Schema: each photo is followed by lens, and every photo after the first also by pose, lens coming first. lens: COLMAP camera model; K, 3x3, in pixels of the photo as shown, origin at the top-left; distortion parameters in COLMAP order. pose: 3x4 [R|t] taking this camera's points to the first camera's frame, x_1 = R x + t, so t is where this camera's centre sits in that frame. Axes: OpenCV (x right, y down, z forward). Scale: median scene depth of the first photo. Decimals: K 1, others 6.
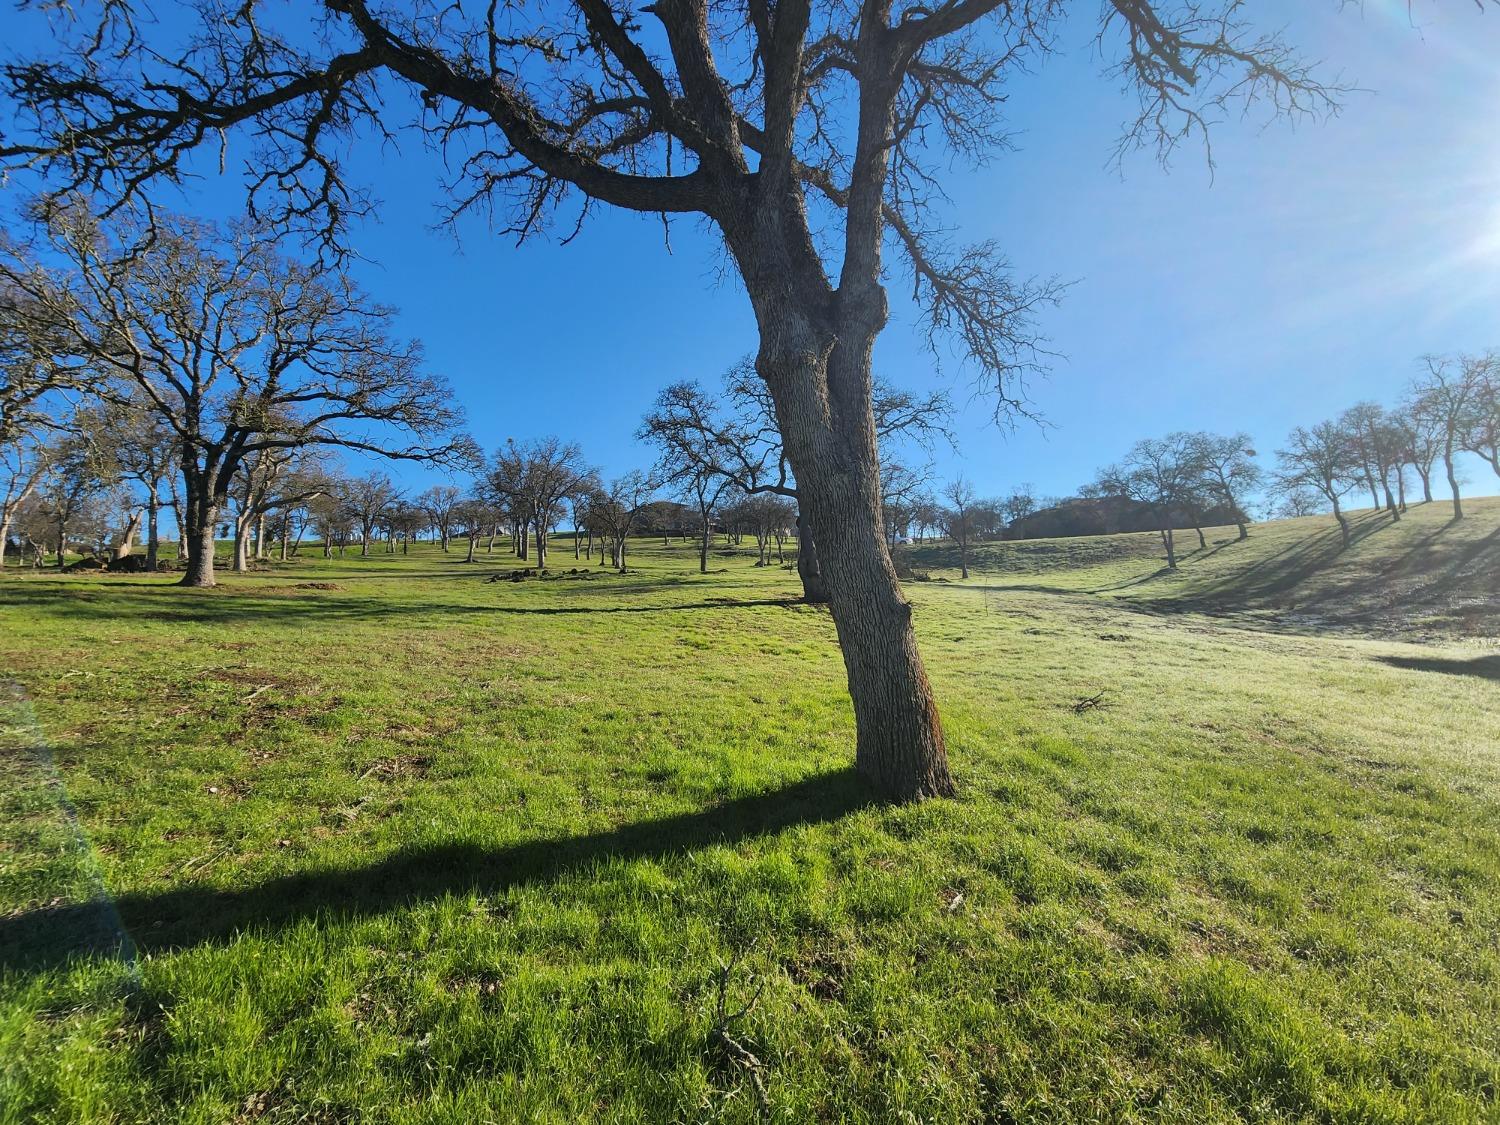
lens RADIAL K [[615.9, 0, 744.7], [0, 615.9, 550.7], [0, 0, 1]] dist [-0.004428, 0.001346]
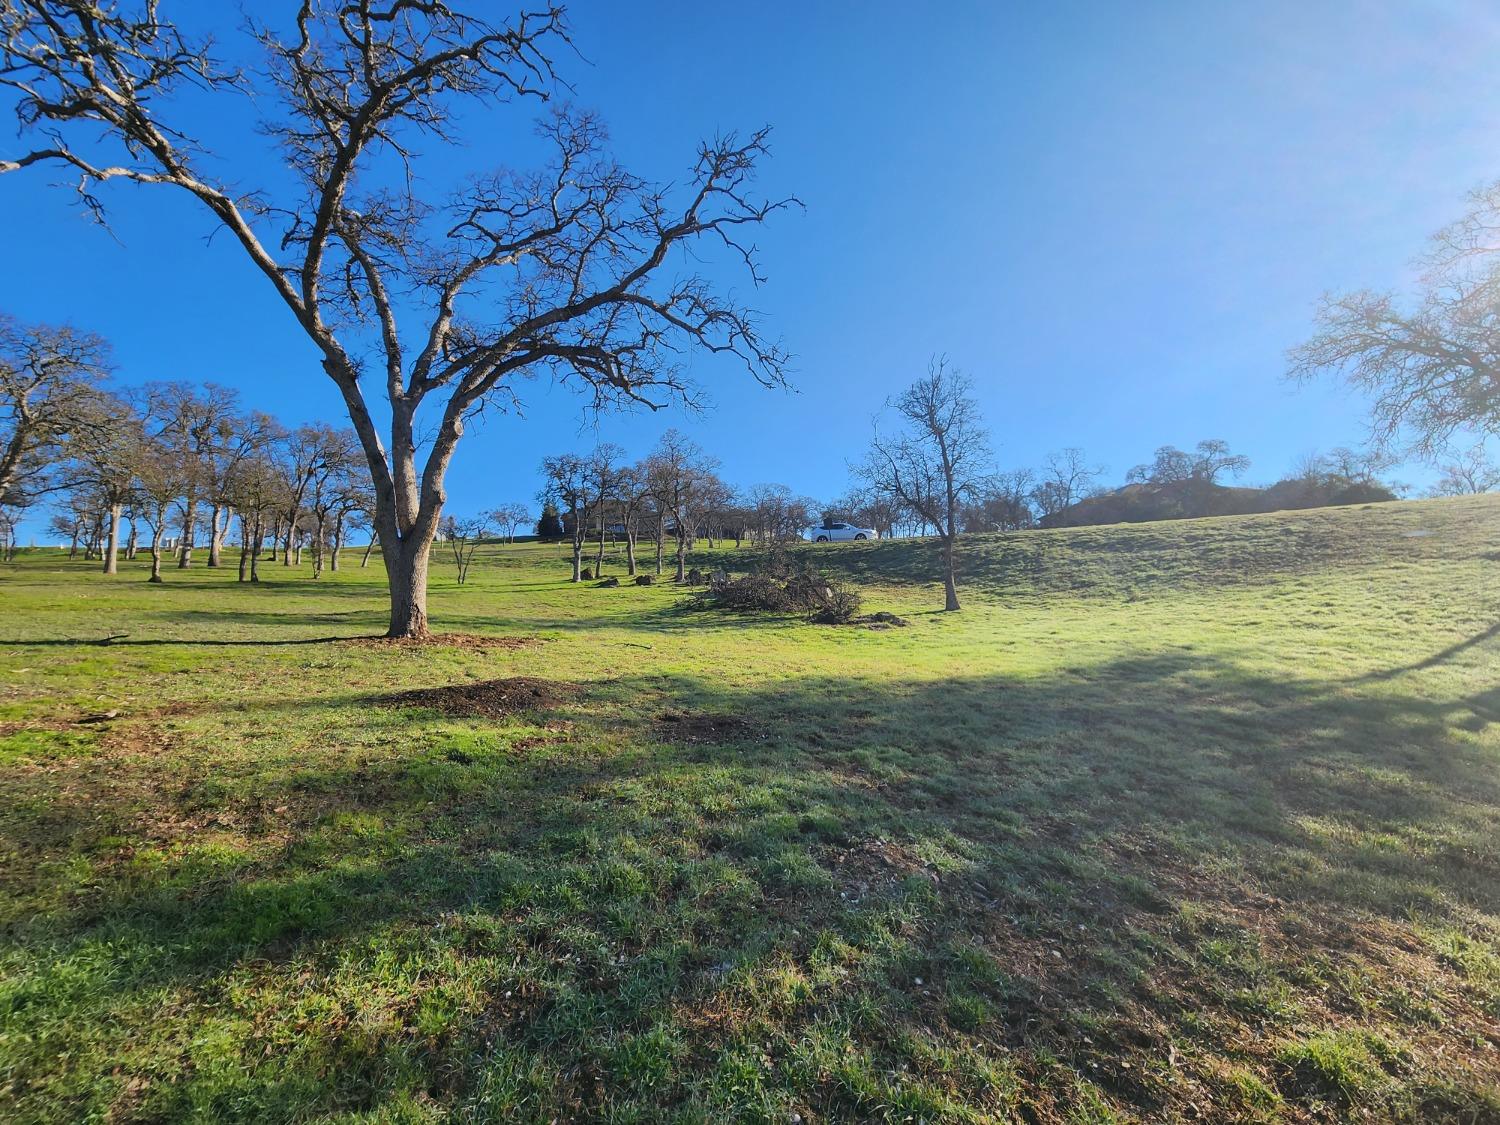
lens RADIAL K [[615.9, 0, 747.5], [0, 615.9, 558.0], [0, 0, 1]] dist [-0.004428, 0.001346]
pose [[0.999598, -0.001015, -0.028337, 1.234584], [0.000861, 0.999985, -0.005462, 0.068775], [0.028342, 0.005435, 0.999584, 3.102038]]
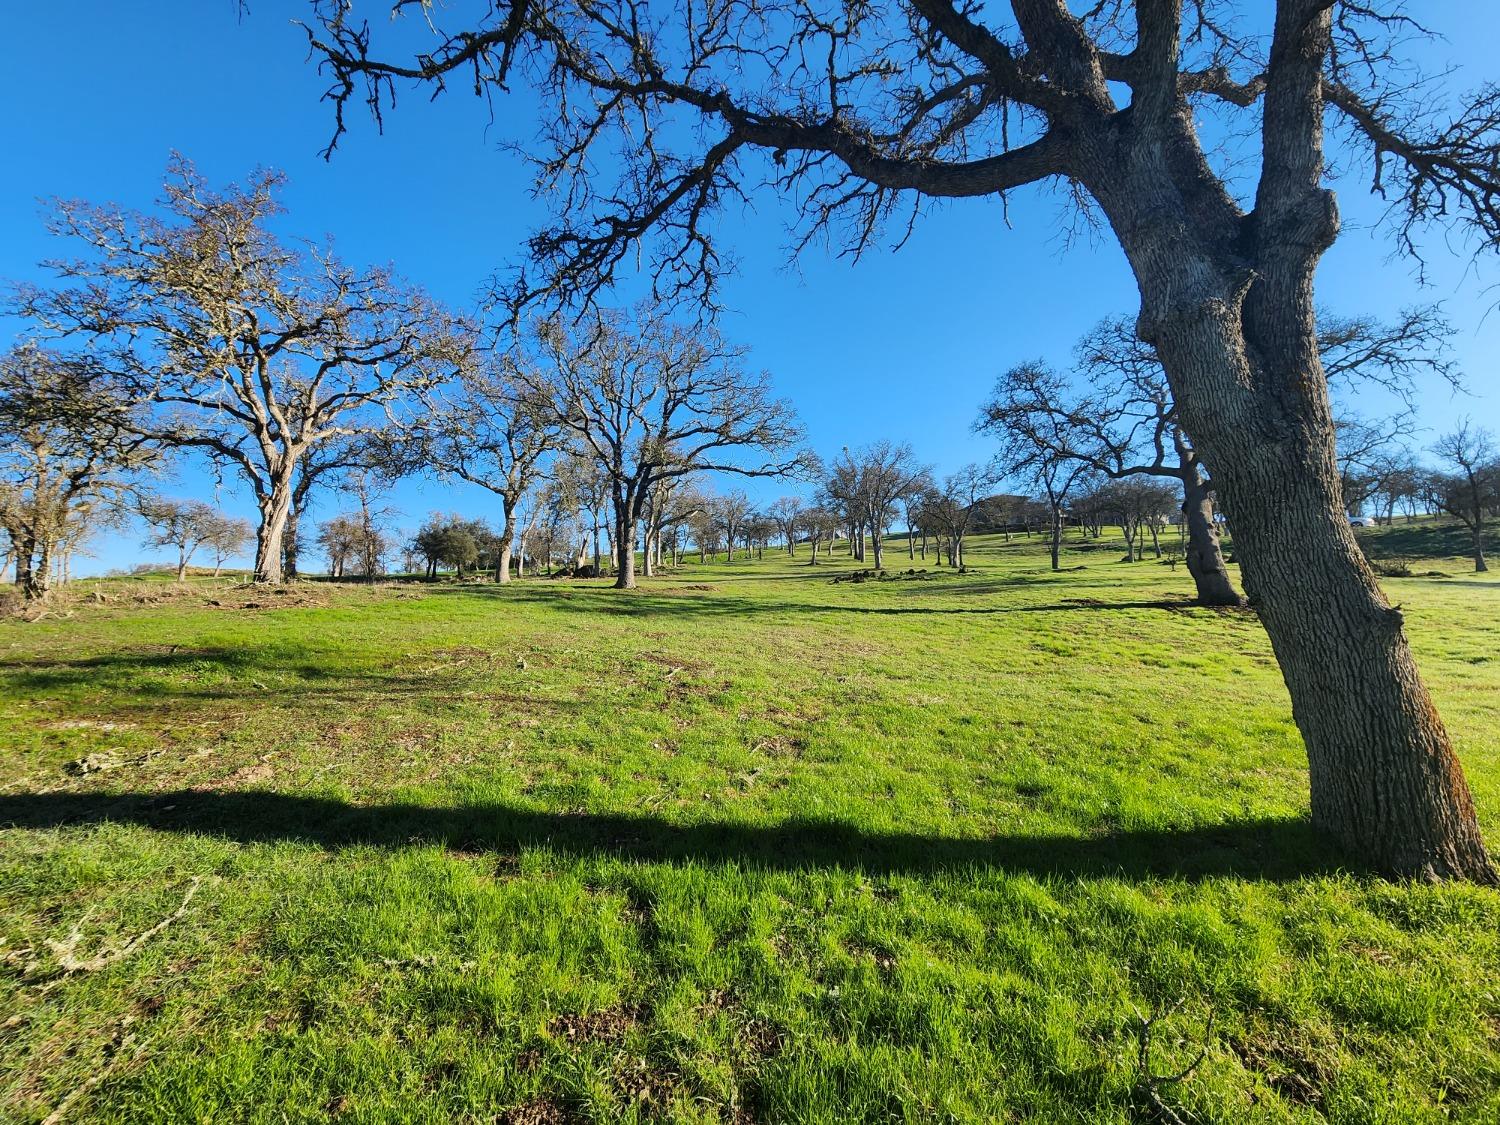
lens RADIAL K [[615.9, 0, 742.8], [0, 615.9, 551.9], [0, 0, 1]] dist [-0.004428, 0.001346]
pose [[0.861183, -0.034216, -0.507142, -0.019489], [0.035064, 0.999354, -0.007881, -0.002115], [0.507084, -0.010995, 0.861826, -0.014842]]
